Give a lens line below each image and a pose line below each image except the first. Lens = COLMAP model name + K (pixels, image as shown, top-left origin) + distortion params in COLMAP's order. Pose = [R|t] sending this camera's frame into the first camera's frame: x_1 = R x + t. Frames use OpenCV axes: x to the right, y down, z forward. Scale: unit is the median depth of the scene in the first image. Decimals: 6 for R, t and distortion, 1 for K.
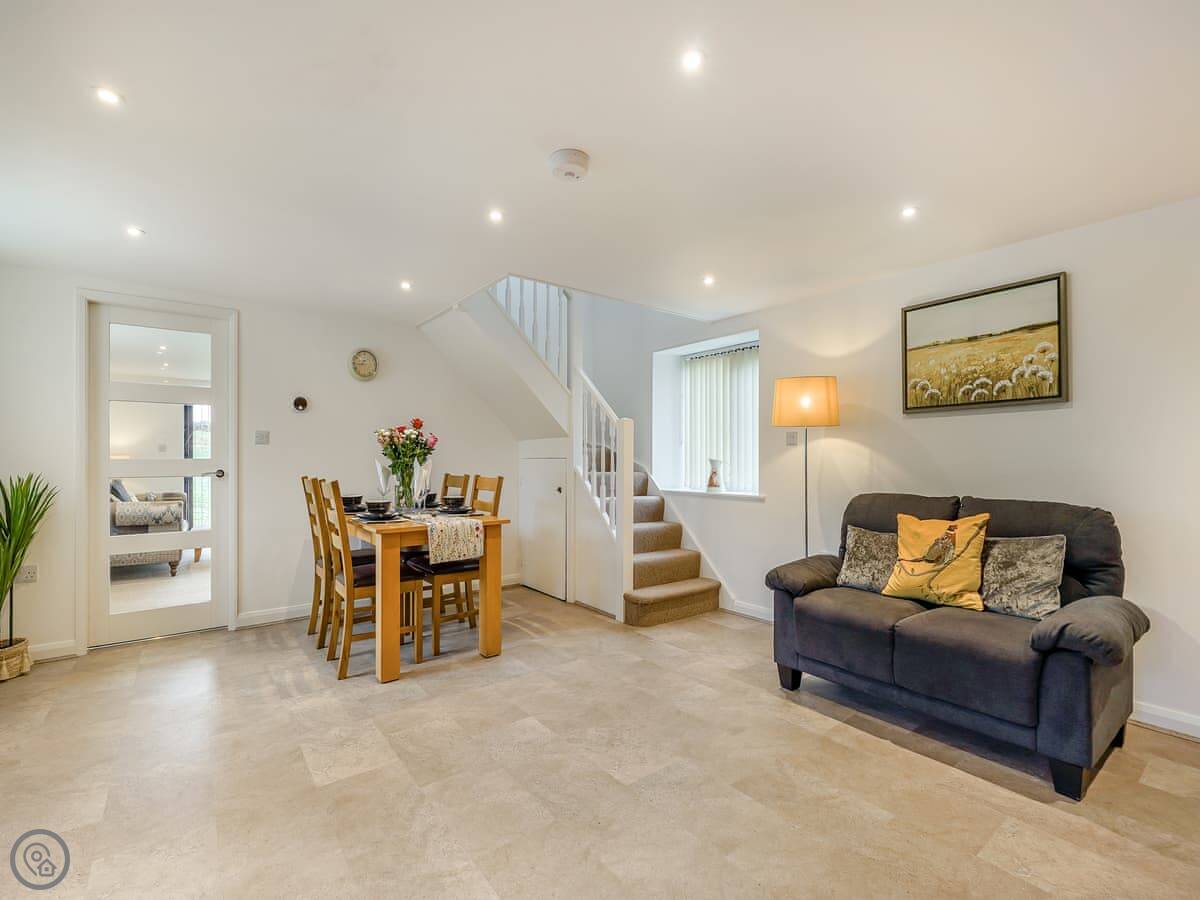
lens RADIAL K [[547.3, 0, 603.9], [0, 547.3, 453.1], [0, 0, 1]] dist [-0.003203, -0.000034]
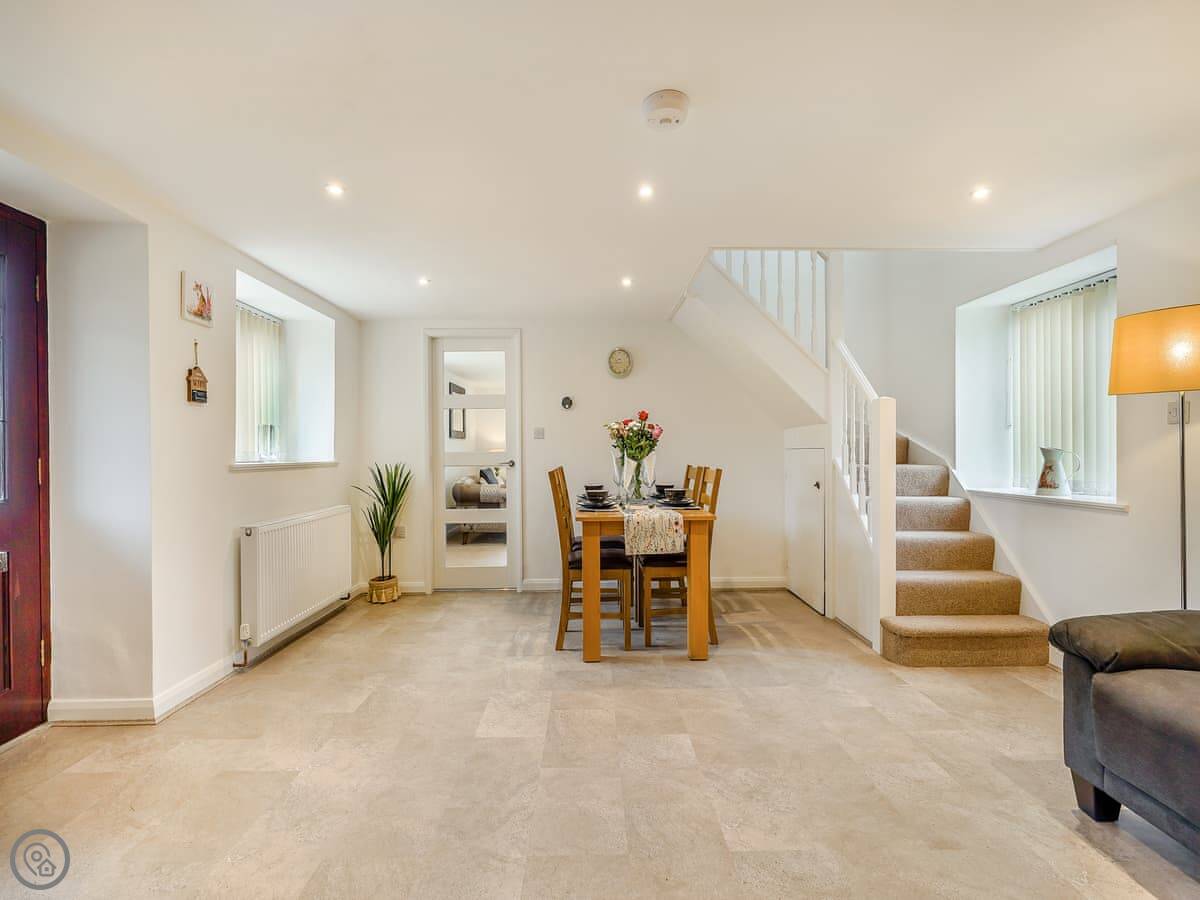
lens RADIAL K [[552.2, 0, 600.0], [0, 552.2, 450.0], [0, 0, 1]] dist [-0.013507, 0.007422]
pose [[0.798076, -0.007684, -0.602508, 0.214626], [0.014222, 0.999880, 0.006086, 0.002289], [0.602389, -0.013426, 0.798089, 0.134620]]
